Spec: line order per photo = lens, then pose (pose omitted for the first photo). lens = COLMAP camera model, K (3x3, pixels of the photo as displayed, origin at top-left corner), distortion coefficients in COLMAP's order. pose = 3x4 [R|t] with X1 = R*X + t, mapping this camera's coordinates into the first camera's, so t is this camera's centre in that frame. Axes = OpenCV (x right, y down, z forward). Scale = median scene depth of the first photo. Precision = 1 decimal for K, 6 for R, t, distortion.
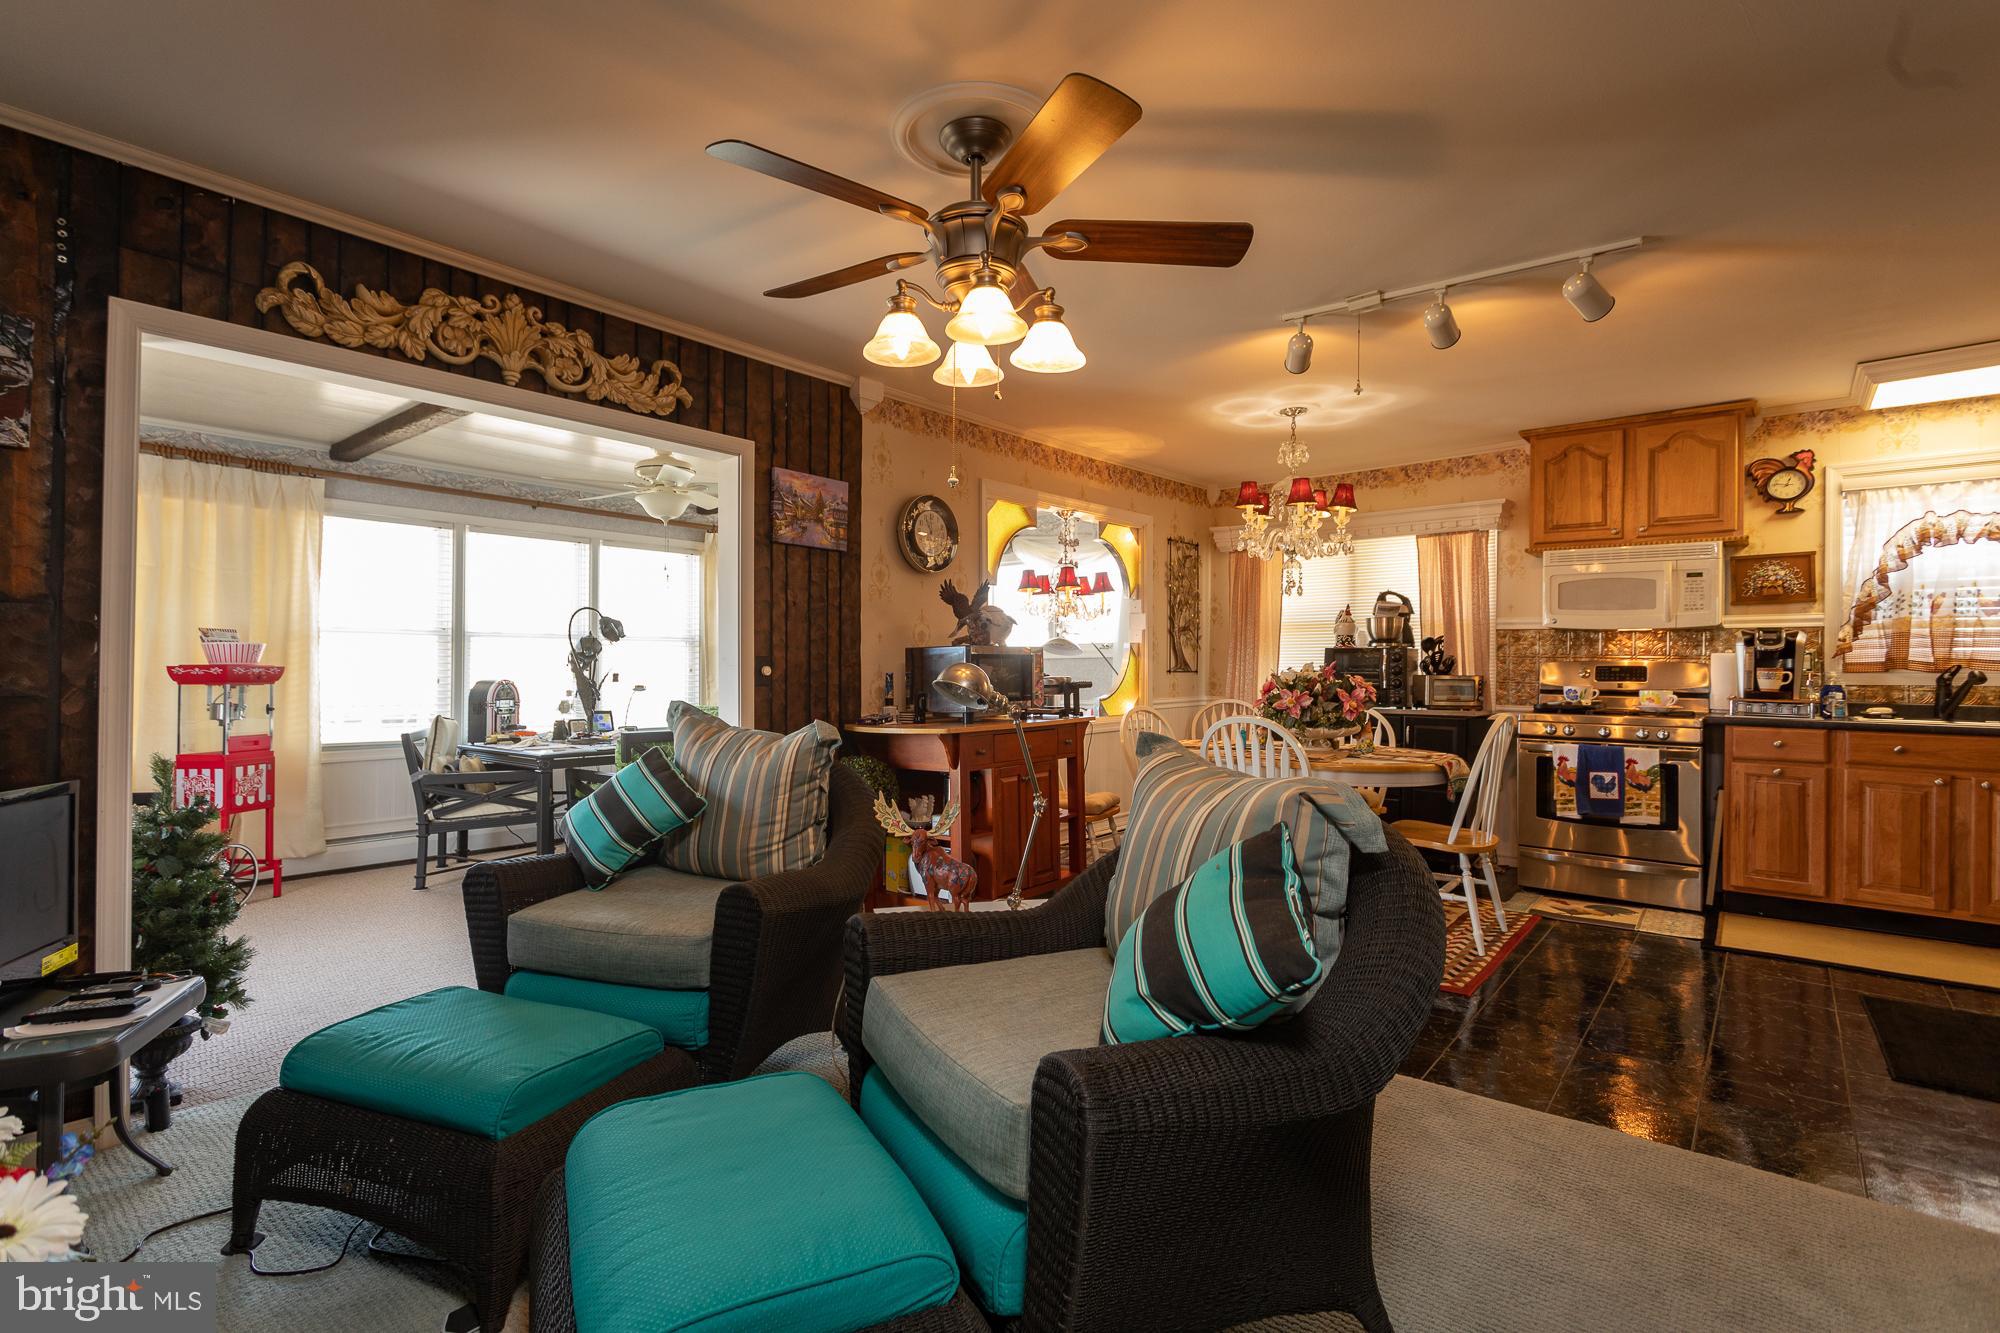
lens RADIAL K [[951.0, 0, 981.5], [0, 951.0, 662.7], [0, 0, 1]] dist [-0.003508, 0.002163]
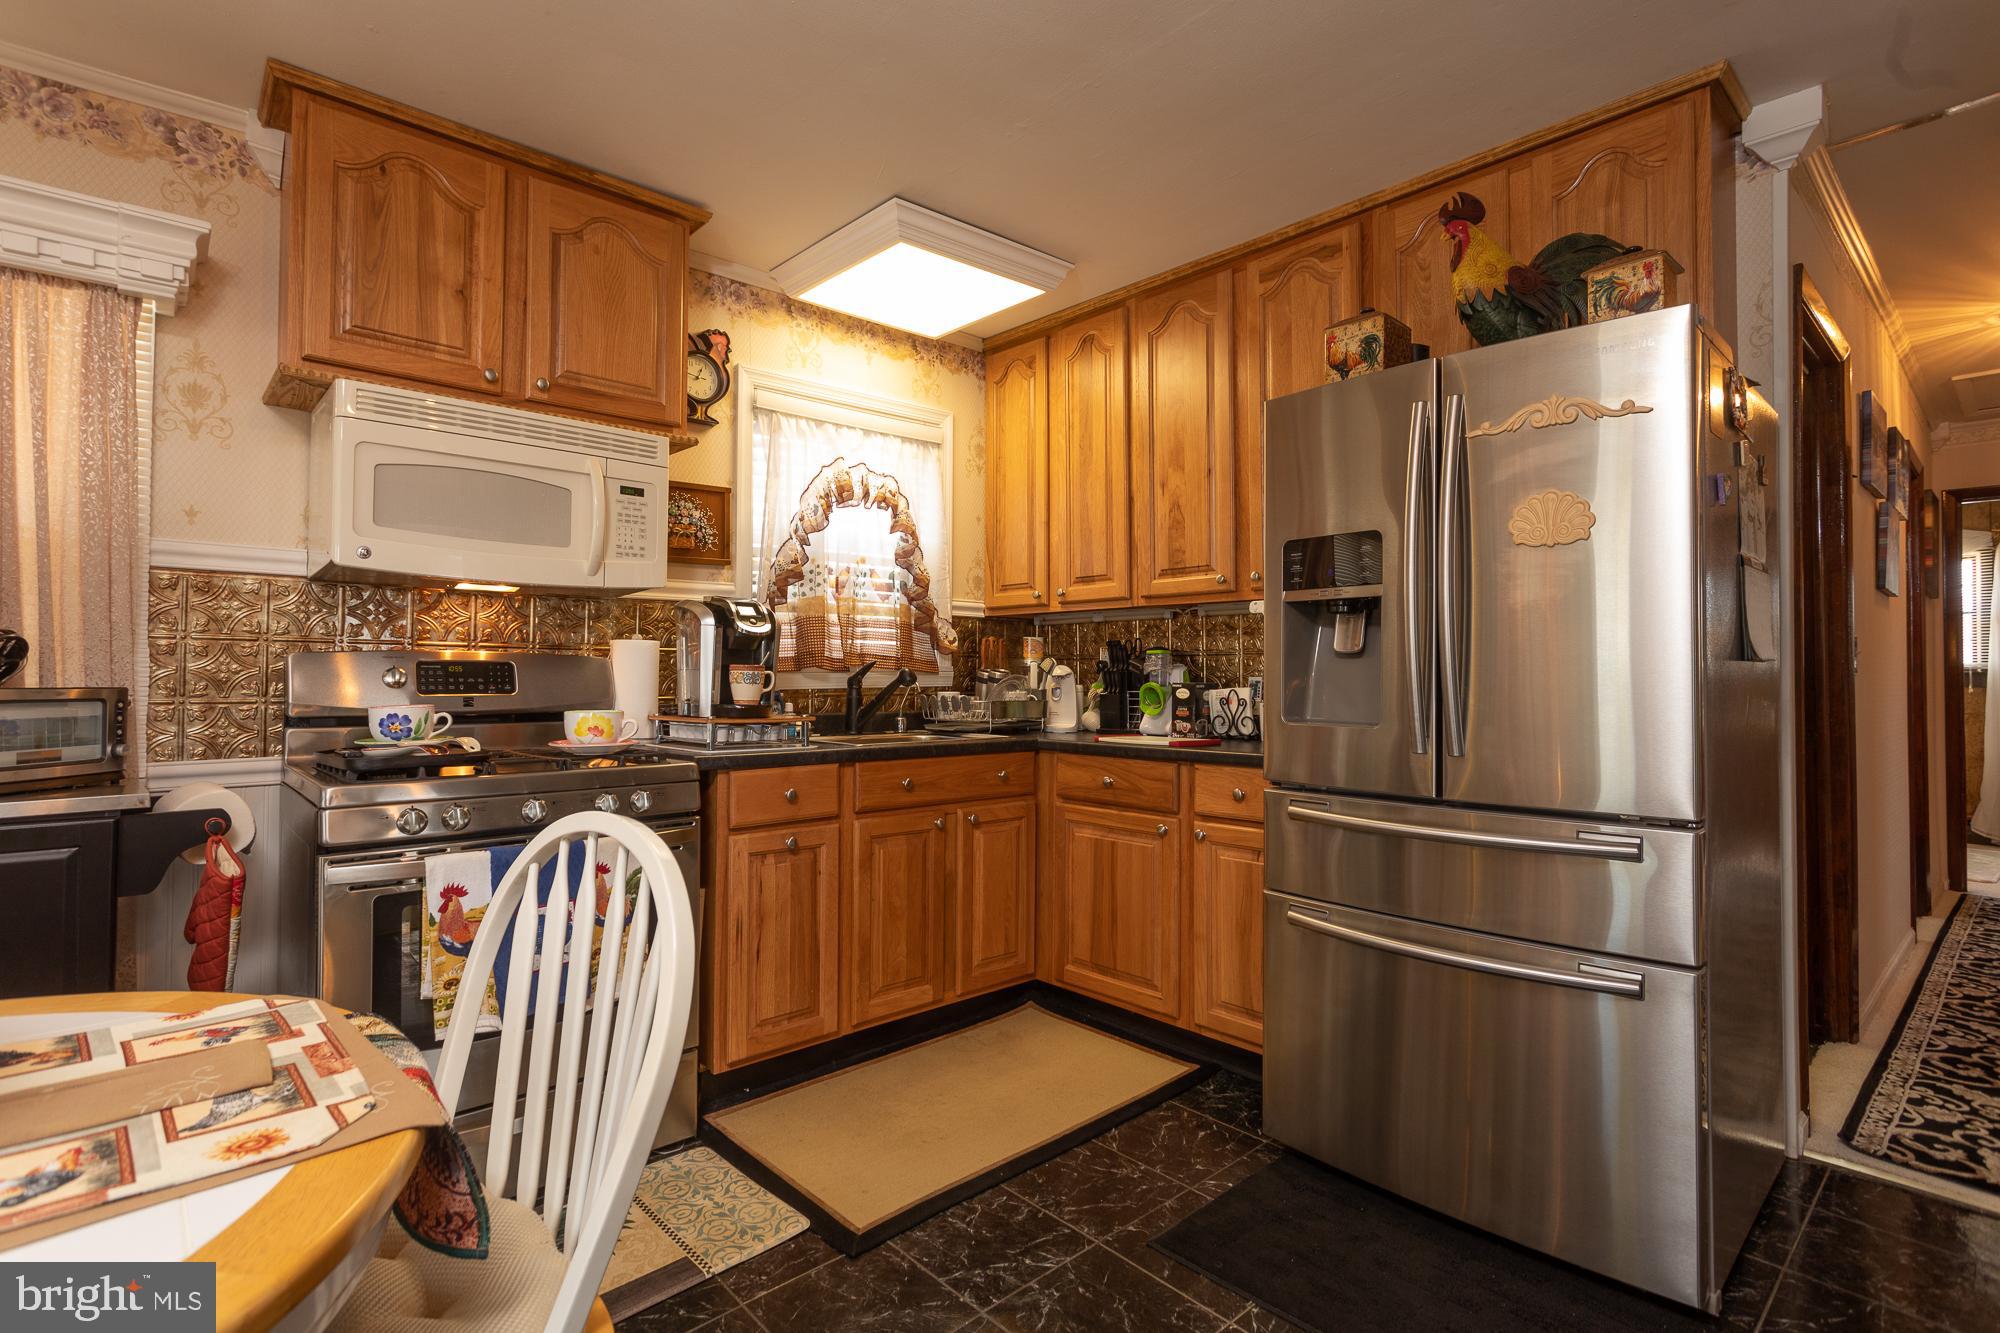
lens RADIAL K [[951.0, 0, 984.5], [0, 951.0, 657.3], [0, 0, 1]] dist [-0.003508, 0.002163]
pose [[0.141081, 0.011354, 0.989933, 0.250206], [-0.001696, 0.999936, -0.011227, 0.006819], [-0.989997, -0.000095, 0.141092, 0.728818]]
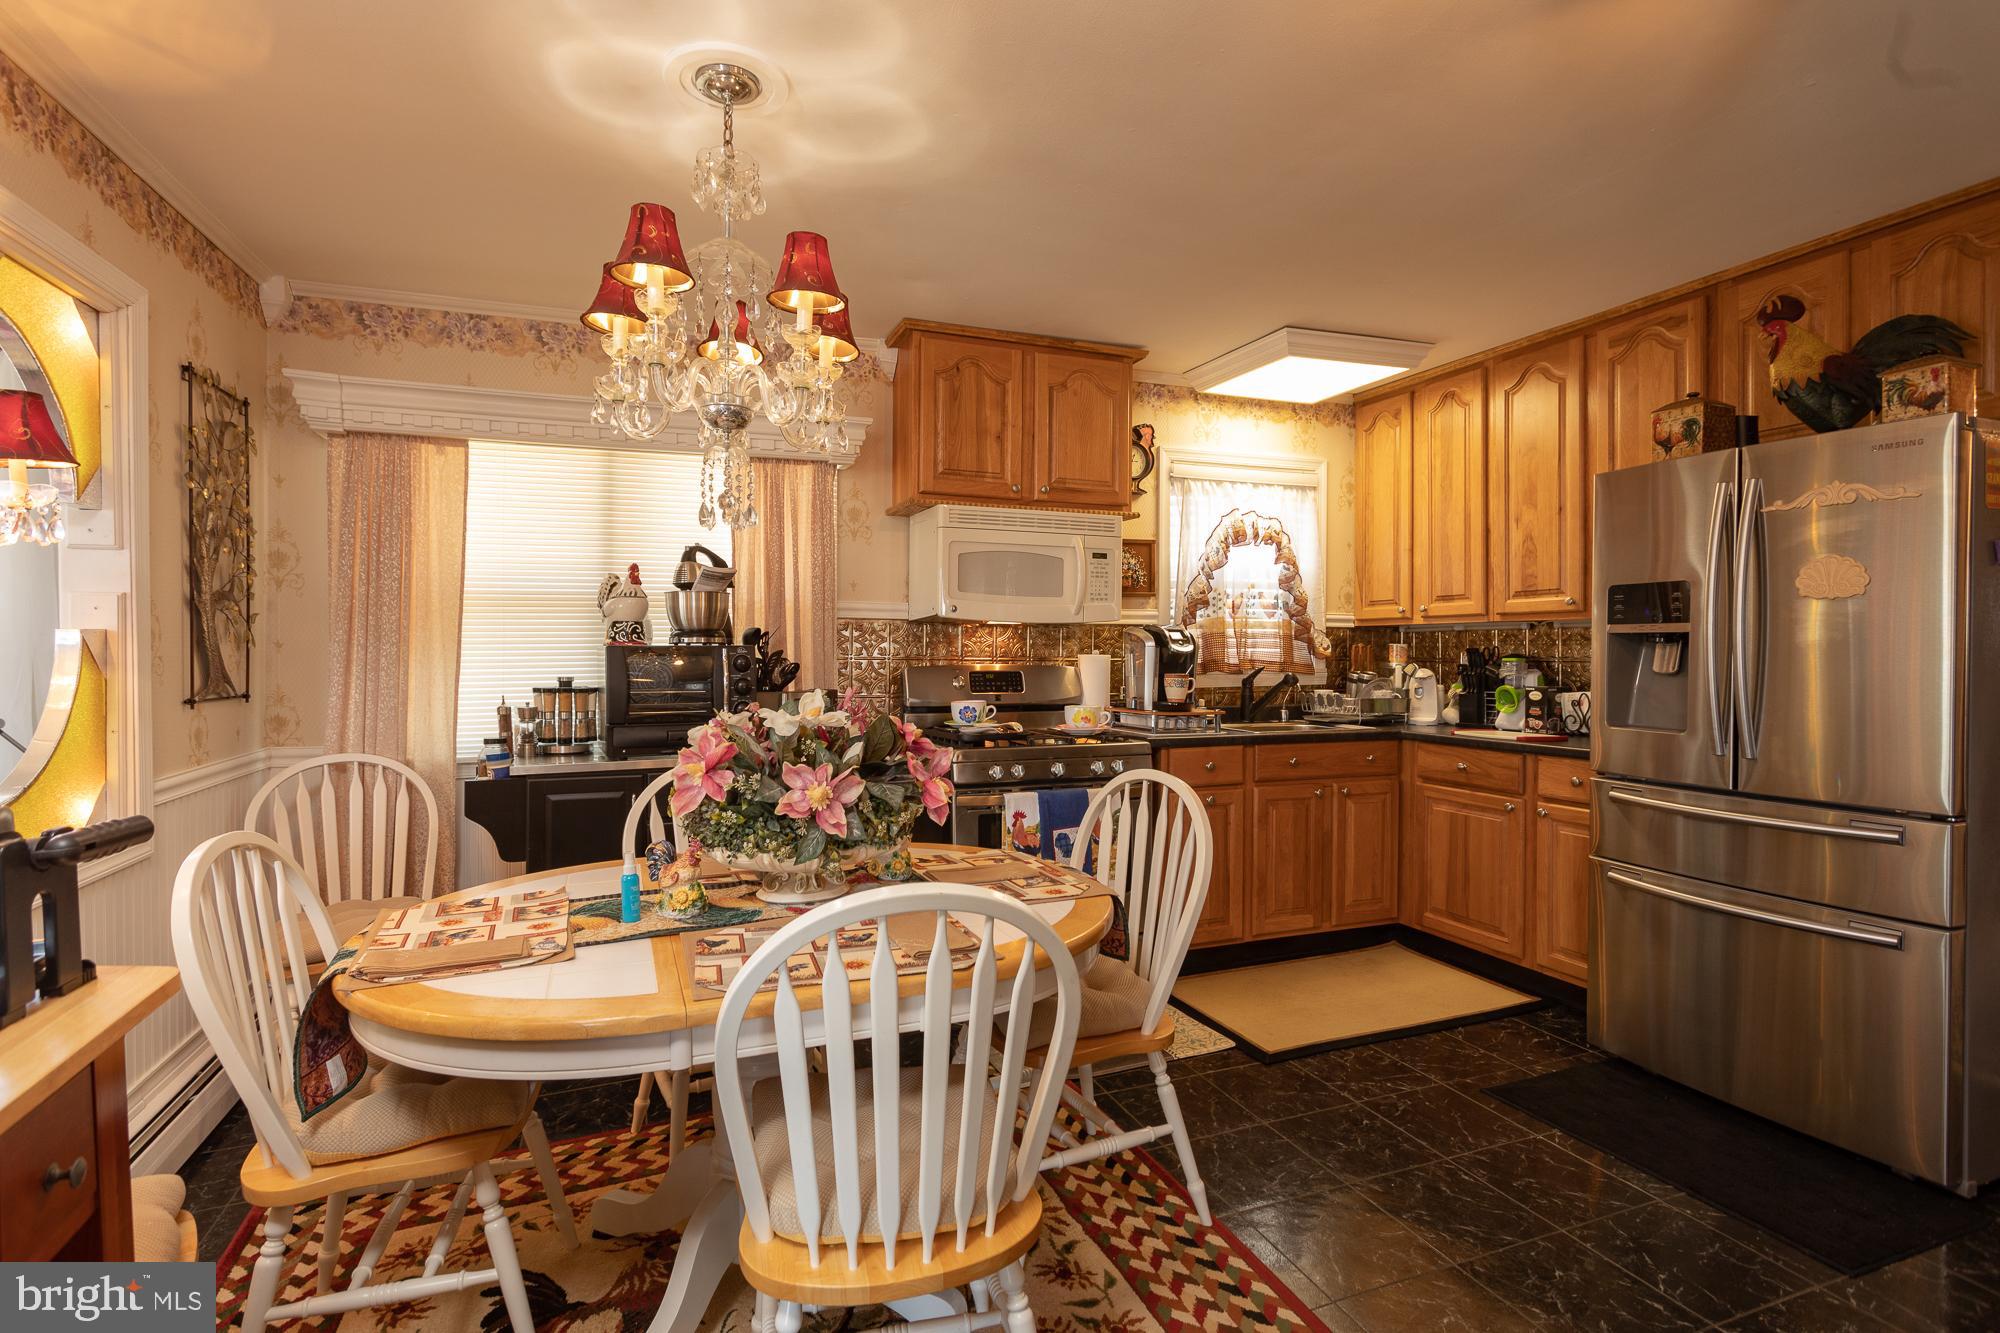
lens RADIAL K [[951.0, 0, 983.1], [0, 951.0, 658.5], [0, 0, 1]] dist [-0.003508, 0.002163]
pose [[0.485308, -0.014514, 0.874223, 0.014967], [0.001263, 0.999873, 0.015899, -0.020121], [-0.874342, -0.006612, 0.485265, 0.702811]]
